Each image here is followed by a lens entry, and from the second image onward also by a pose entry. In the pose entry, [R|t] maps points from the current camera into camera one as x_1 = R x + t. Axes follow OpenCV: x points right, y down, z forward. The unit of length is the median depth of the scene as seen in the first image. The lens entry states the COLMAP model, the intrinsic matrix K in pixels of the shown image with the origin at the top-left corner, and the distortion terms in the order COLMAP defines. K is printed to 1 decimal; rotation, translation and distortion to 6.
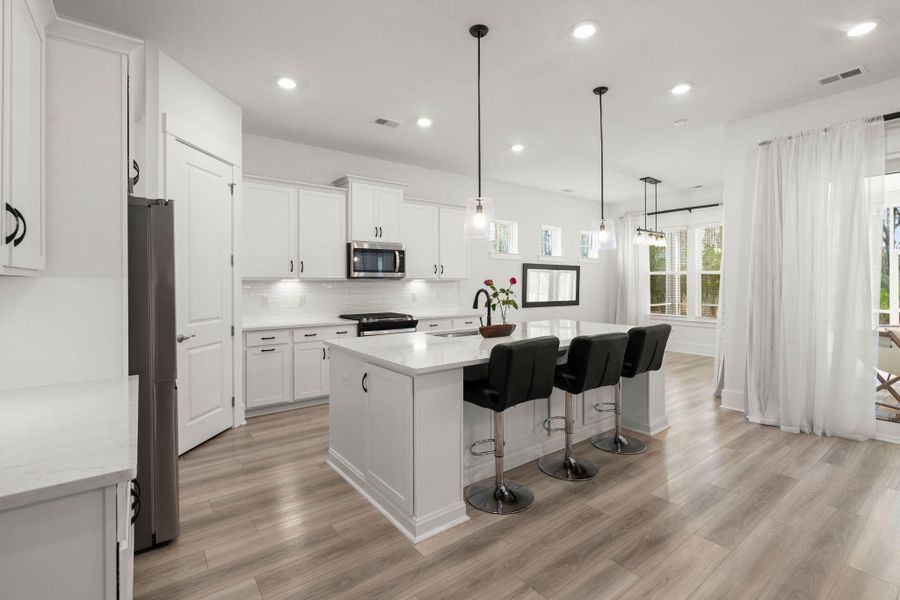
lens RADIAL K [[409.9, 0, 447.1], [0, 409.9, 281.6], [0, 0, 1]] dist [-0.005820, -0.000256]
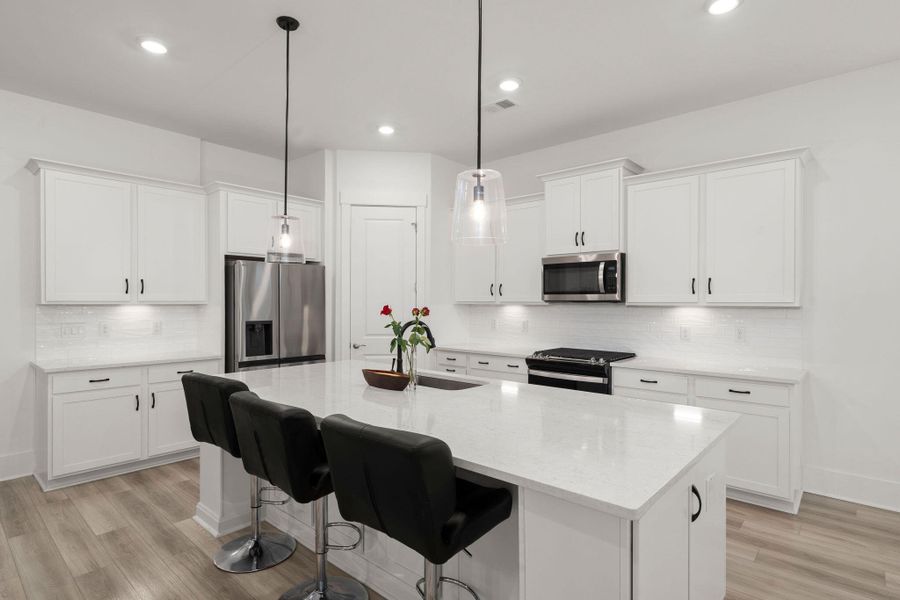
lens RADIAL K [[471.0, 0, 449.3], [0, 471.0, 301.1], [0, 0, 1]] dist [0.001267, -0.000609]
pose [[0.194389, 0.001496, -0.980923, 0.774325], [-0.001570, 0.999998, 0.001214, -0.013900], [0.980923, 0.001304, 0.194391, 0.775886]]
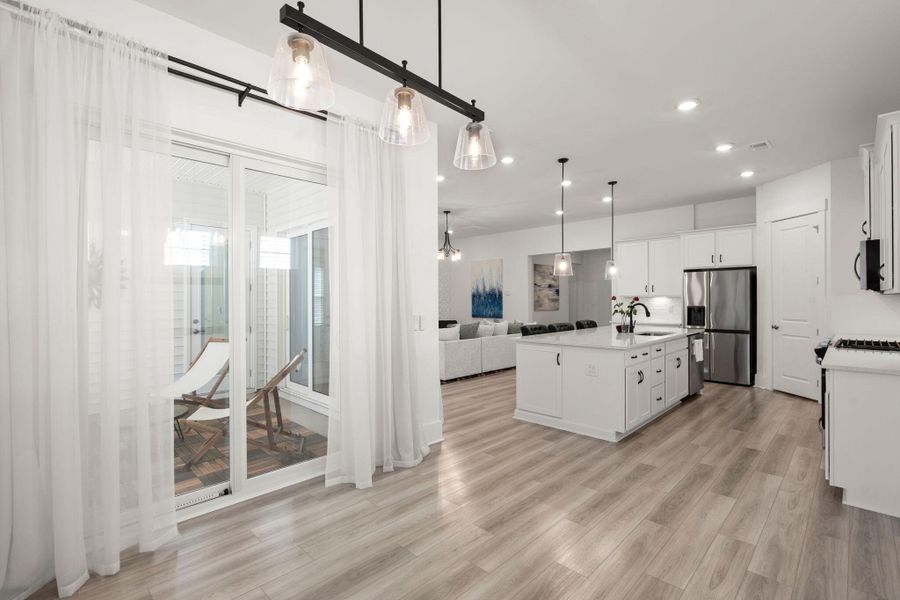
lens RADIAL K [[409.9, 0, 443.5], [0, 409.9, 299.3], [0, 0, 1]] dist [-0.005820, -0.000256]
pose [[-0.988896, 0.016451, -0.147699, 0.871696], [0.016423, 0.999864, 0.001408, -0.011705], [0.147702, -0.001034, -0.989031, 2.032698]]
